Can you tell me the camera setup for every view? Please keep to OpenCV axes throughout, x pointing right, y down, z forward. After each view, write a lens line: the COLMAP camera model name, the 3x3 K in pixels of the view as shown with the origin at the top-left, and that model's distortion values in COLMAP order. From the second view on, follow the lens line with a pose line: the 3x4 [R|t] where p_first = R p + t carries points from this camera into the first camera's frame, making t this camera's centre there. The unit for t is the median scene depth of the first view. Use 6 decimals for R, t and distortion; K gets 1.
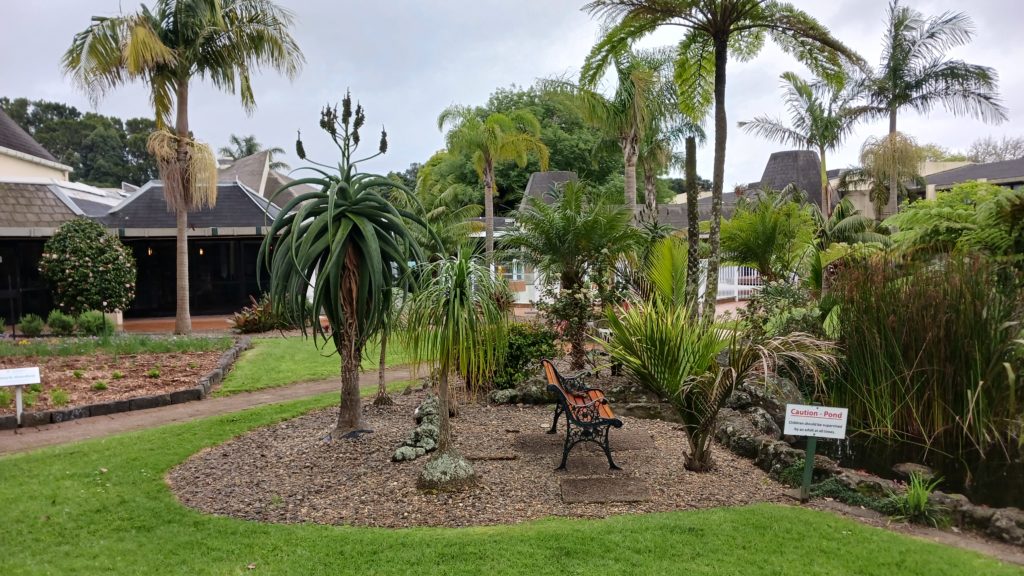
lens RADIAL K [[823.4, 0, 512.0], [0, 823.4, 288.0], [0, 0, 1]] dist [0.023740, 0.002545]
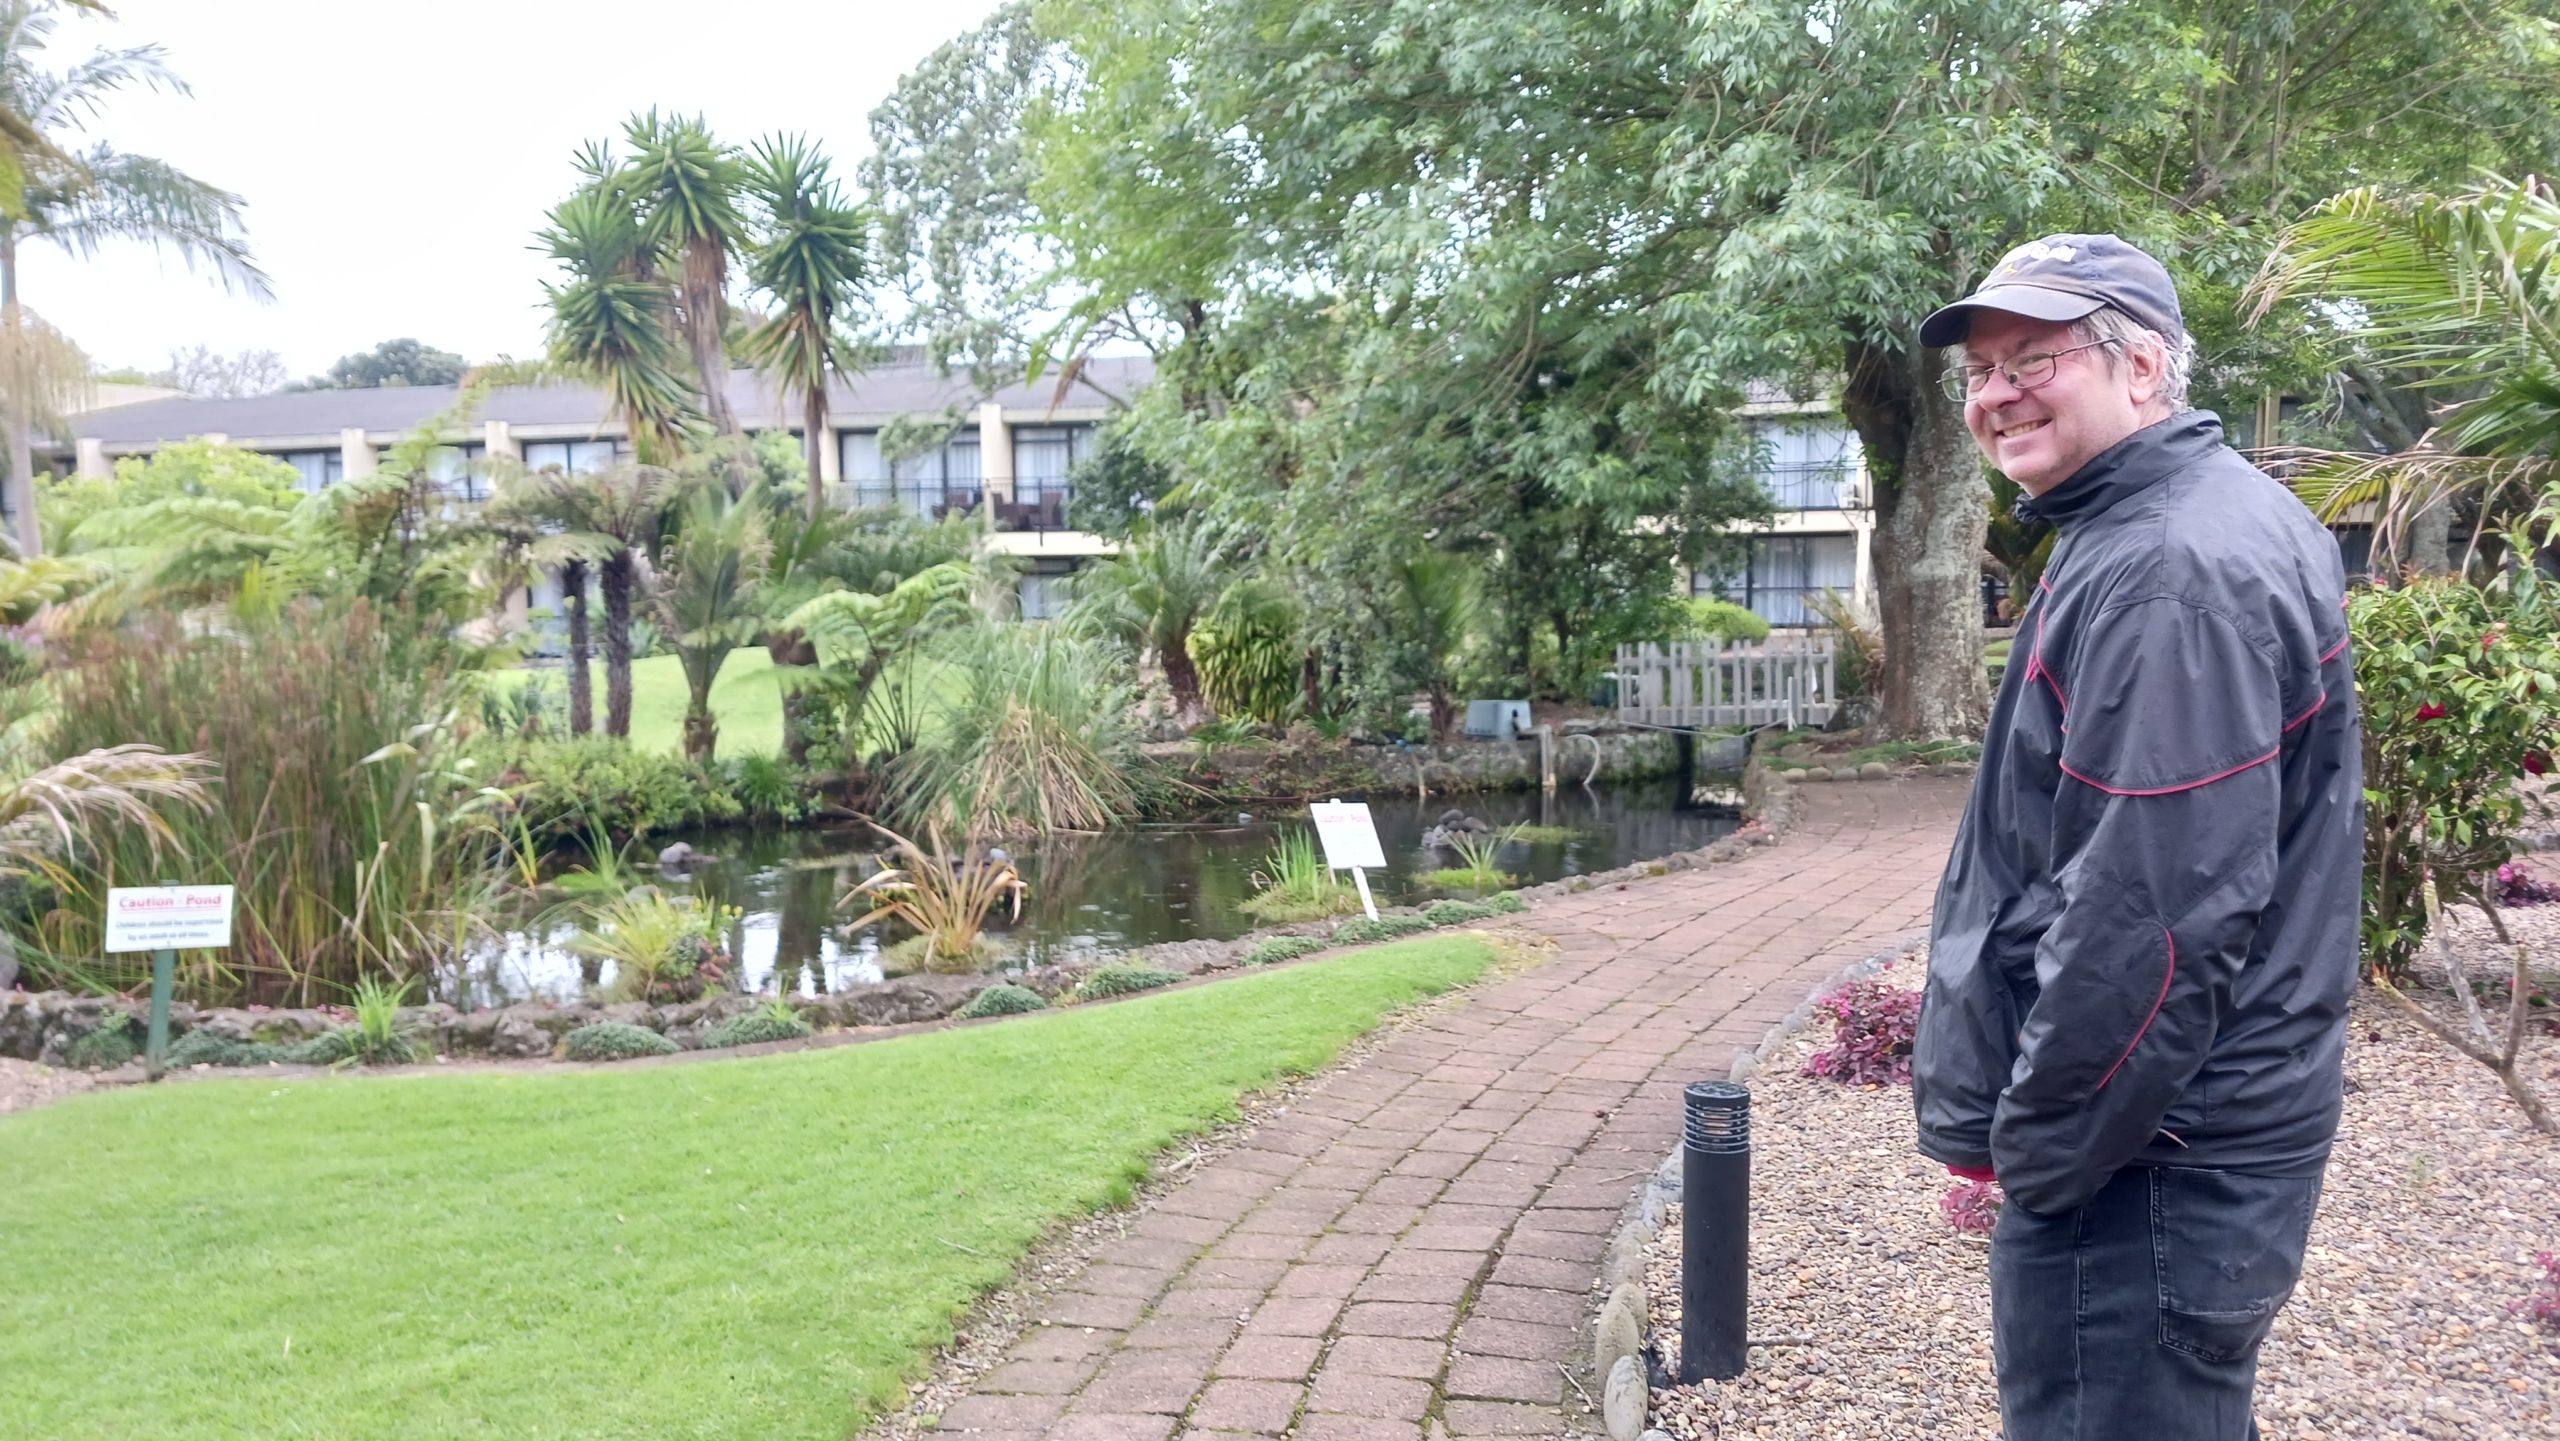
lens RADIAL K [[2058.4, 0, 1280.0], [0, 2058.4, 720.5], [0, 0, 1]] dist [0.023740, 0.002545]
pose [[0.541590, -0.050726, 0.839111, -0.287111], [0.043048, 0.998542, 0.032579, 0.024872], [-0.839540, 0.018478, 0.542984, -0.233434]]
